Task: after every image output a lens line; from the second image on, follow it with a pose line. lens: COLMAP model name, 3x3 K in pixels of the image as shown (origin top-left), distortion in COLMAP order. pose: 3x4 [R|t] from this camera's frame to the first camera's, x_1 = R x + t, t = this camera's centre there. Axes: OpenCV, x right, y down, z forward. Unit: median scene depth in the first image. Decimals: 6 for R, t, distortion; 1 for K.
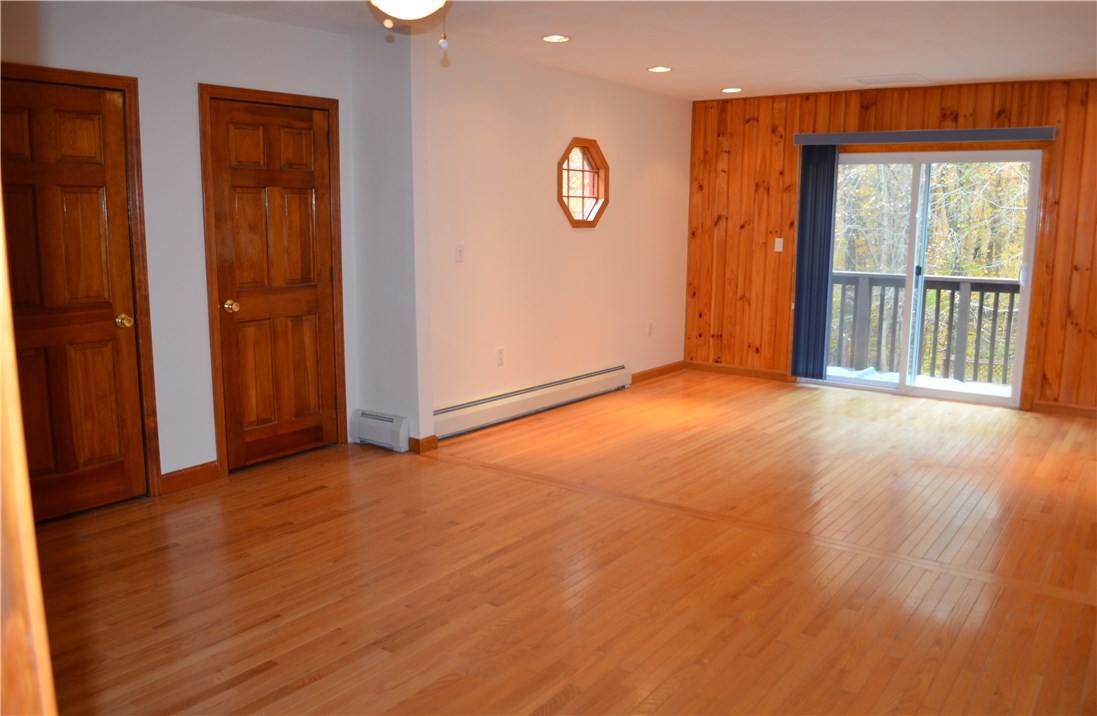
lens RADIAL K [[876.2, 0, 548.5], [0, 876.2, 358.0], [0, 0, 1]] dist [-0.049643, -0.001086]
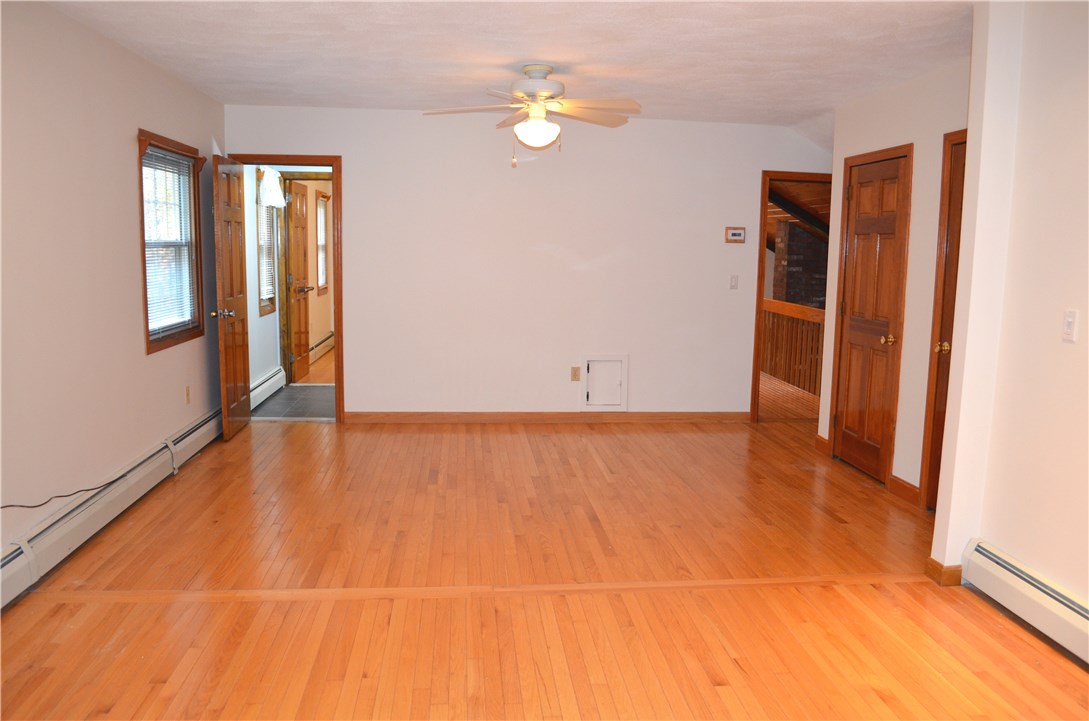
lens RADIAL K [[855.7, 0, 564.7], [0, 855.7, 365.3], [0, 0, 1]] dist [-0.074607, -0.005903]
pose [[-0.730340, 0.073009, -0.679171, 0.698004], [-0.135528, 0.959018, 0.248829, -0.251352], [0.669505, 0.273776, -0.690514, 1.560350]]
